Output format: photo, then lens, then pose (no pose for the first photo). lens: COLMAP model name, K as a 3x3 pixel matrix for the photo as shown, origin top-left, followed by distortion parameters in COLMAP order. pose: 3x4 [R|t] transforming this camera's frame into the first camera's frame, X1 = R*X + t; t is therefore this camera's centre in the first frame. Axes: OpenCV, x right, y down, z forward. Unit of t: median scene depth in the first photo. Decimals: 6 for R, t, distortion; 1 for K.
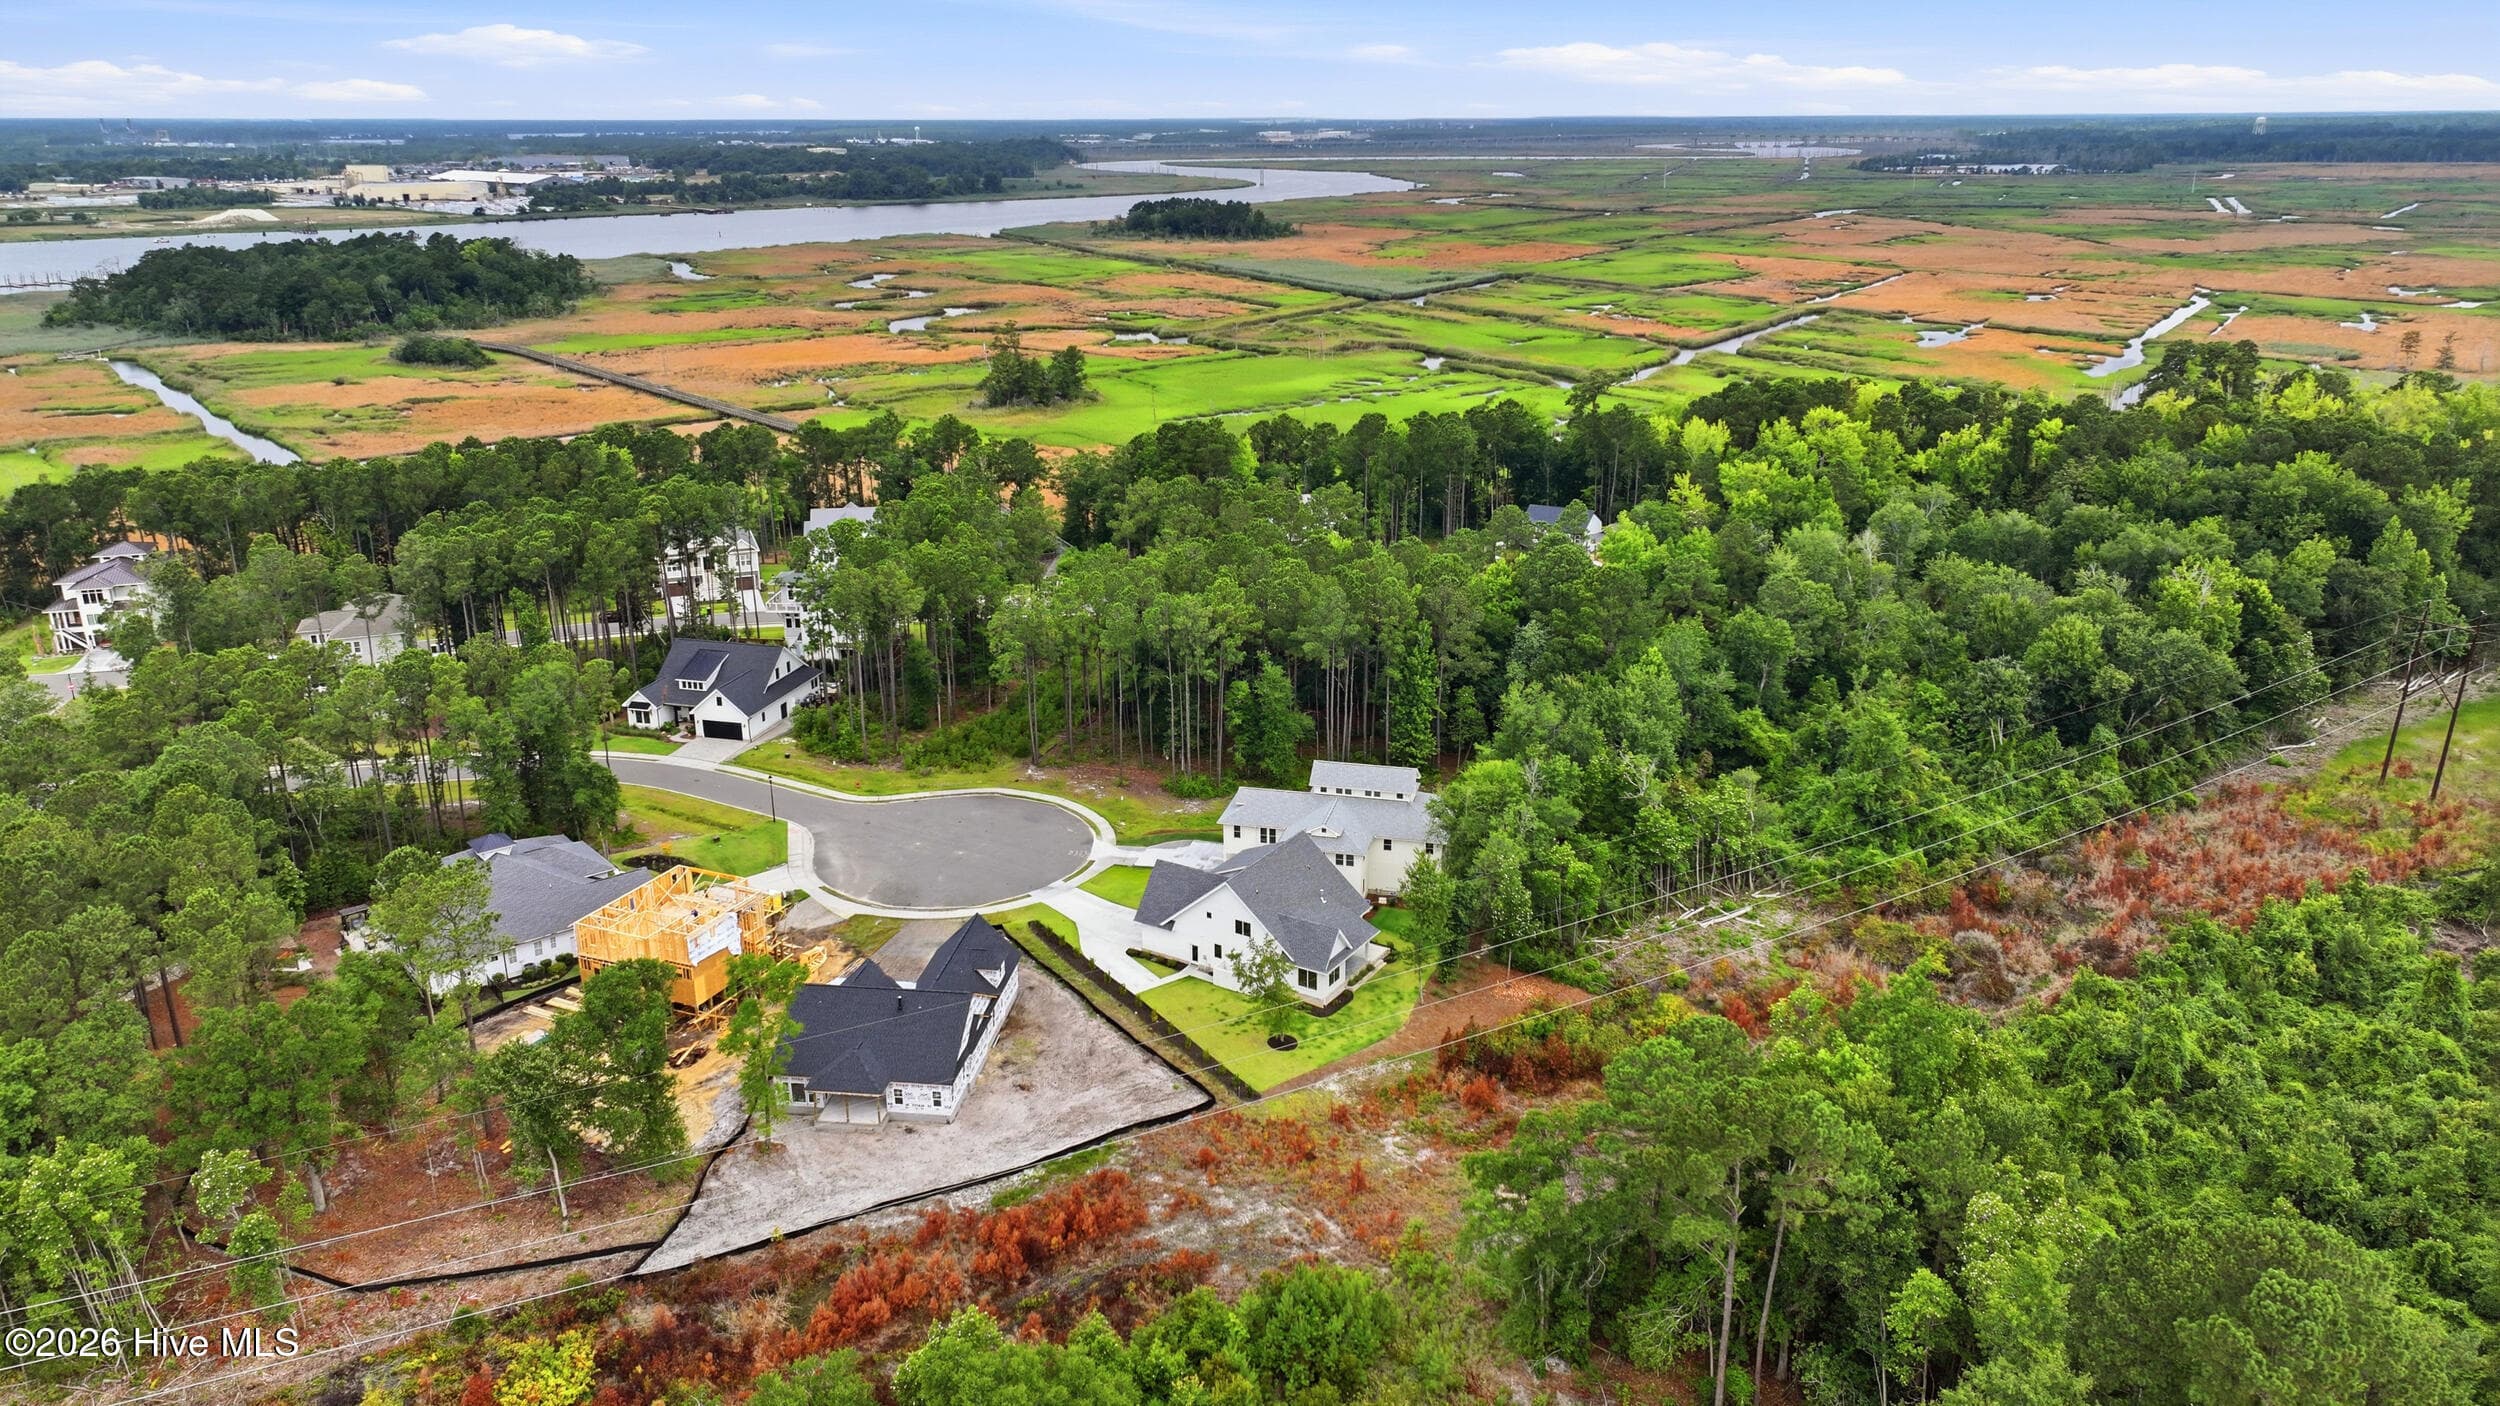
lens RADIAL K [[1770.4, 0, 1250.0], [0, 1770.4, 703.0], [0, 0, 1]] dist [0.003672, 0.000618]
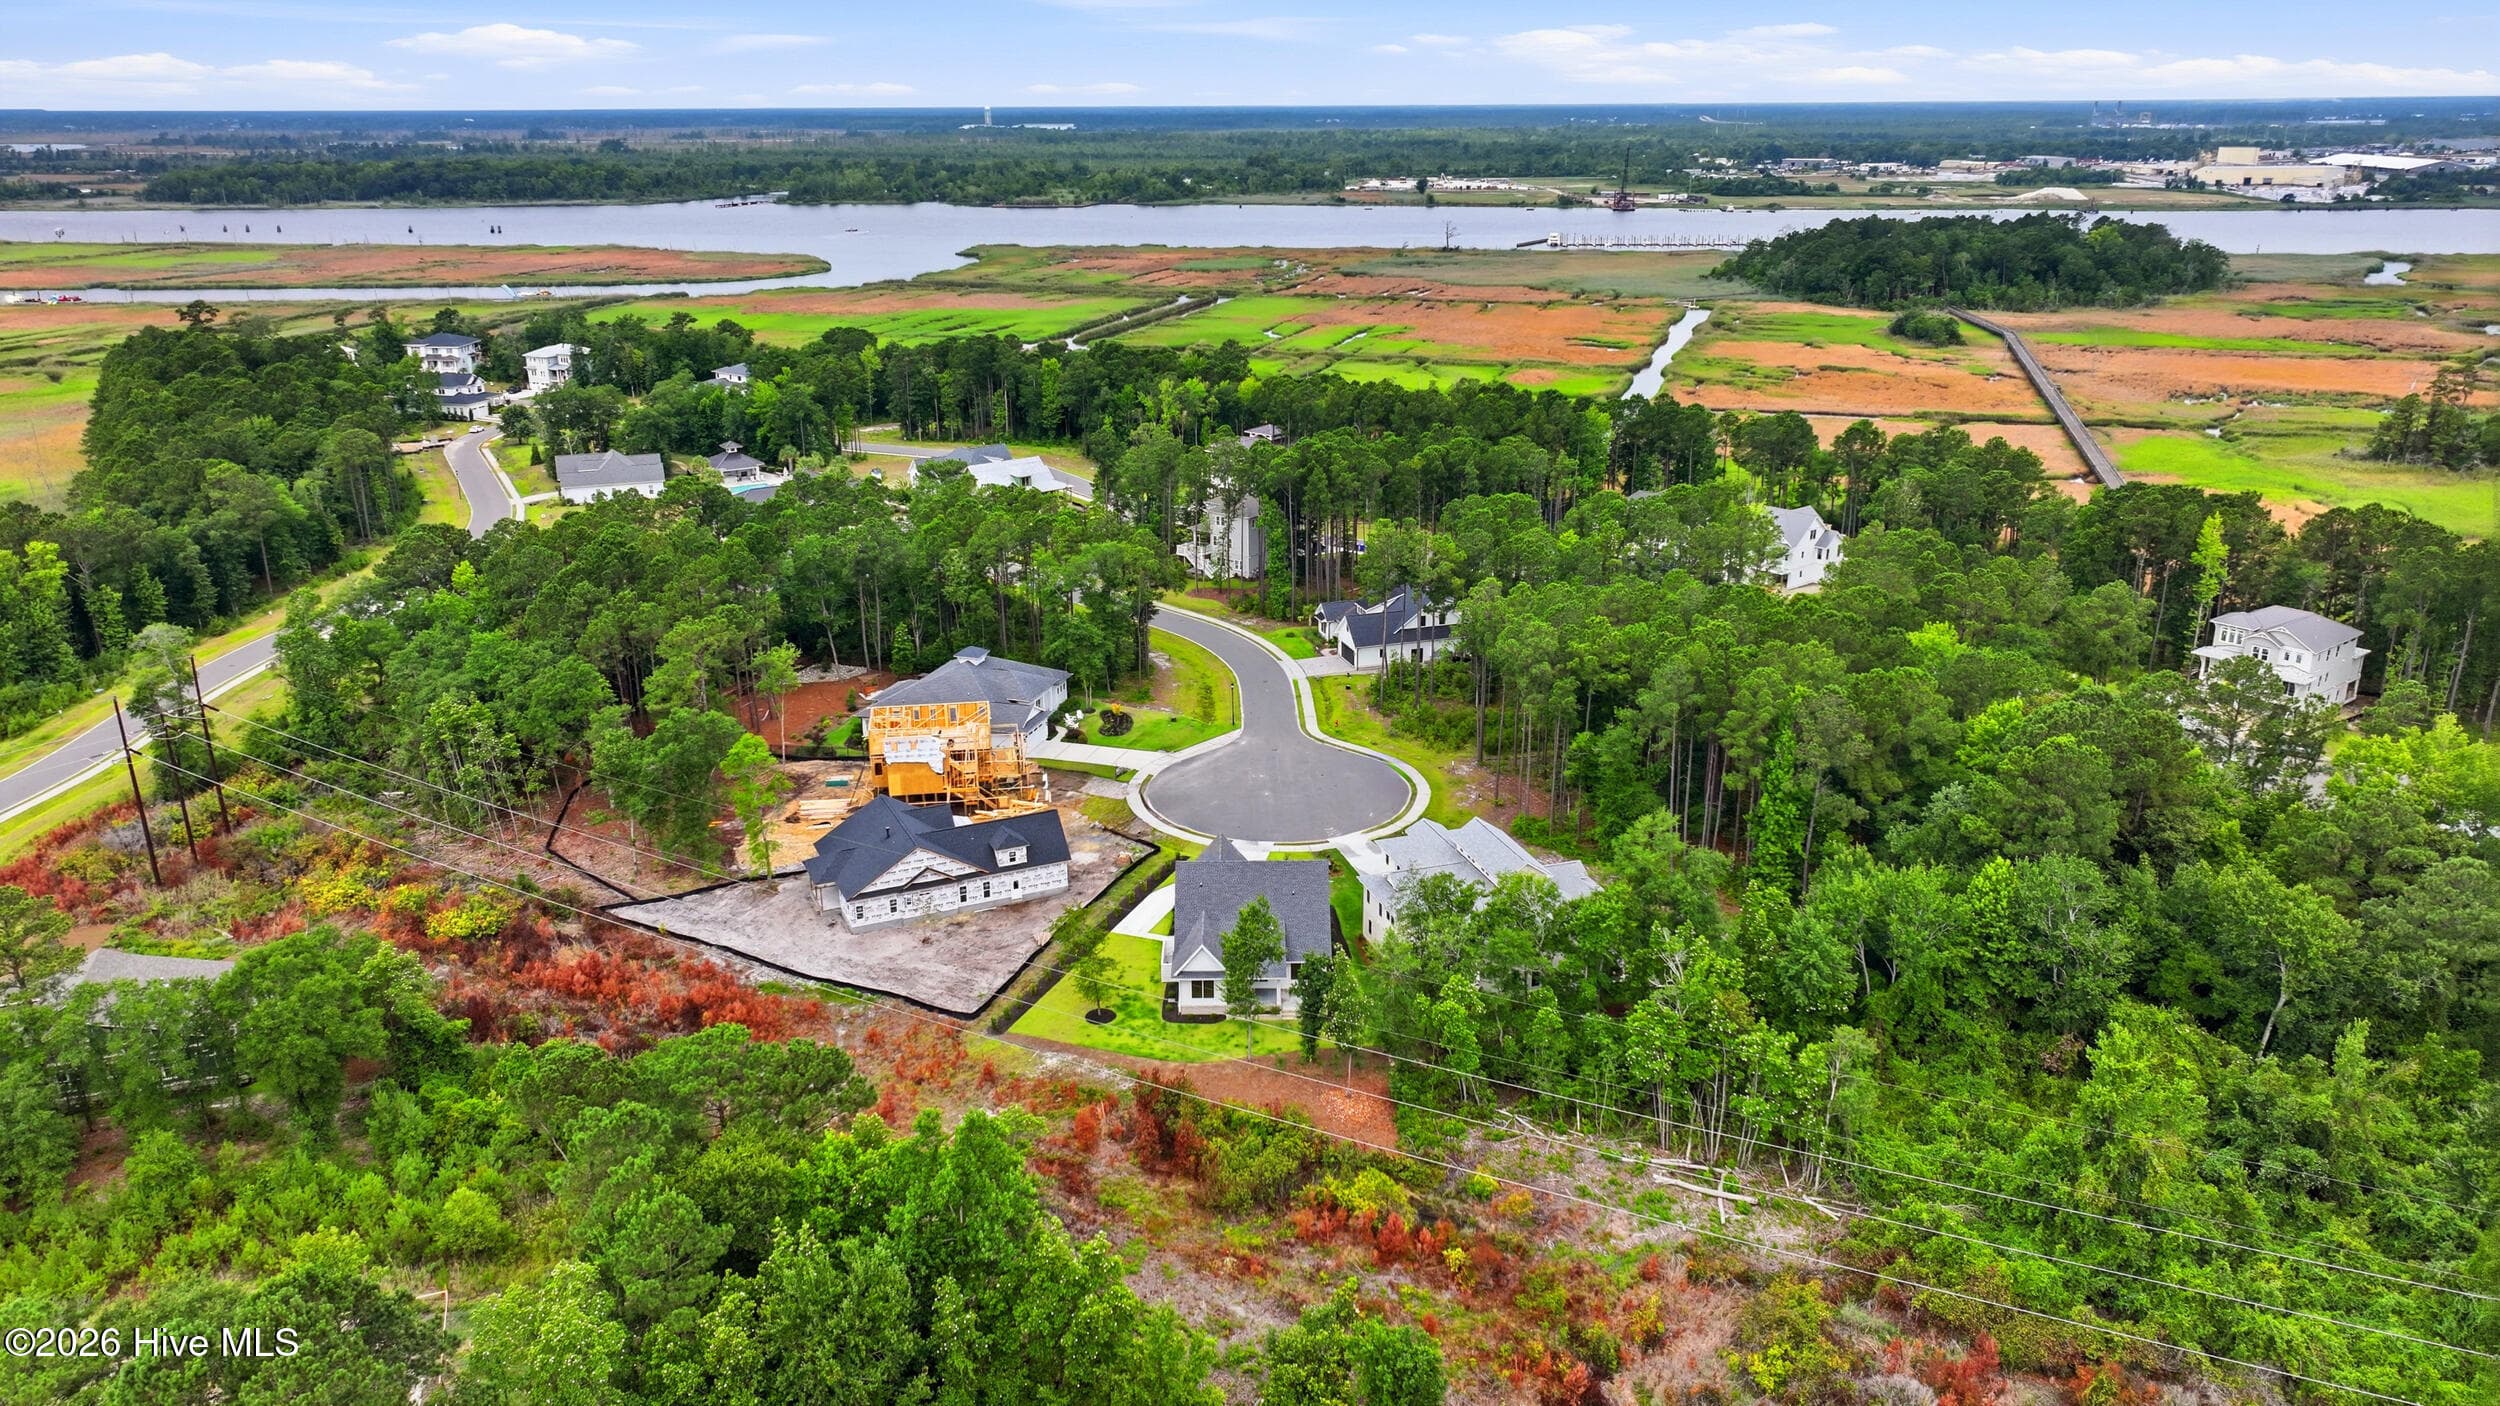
lens RADIAL K [[1770.4, 0, 1250.0], [0, 1770.4, 703.0], [0, 0, 1]] dist [0.003672, 0.000618]
pose [[0.501473, 0.267056, -0.822925, 0.768923], [-0.258958, 0.953893, 0.151755, -0.140843], [0.825509, 0.137002, 0.547508, 0.445415]]
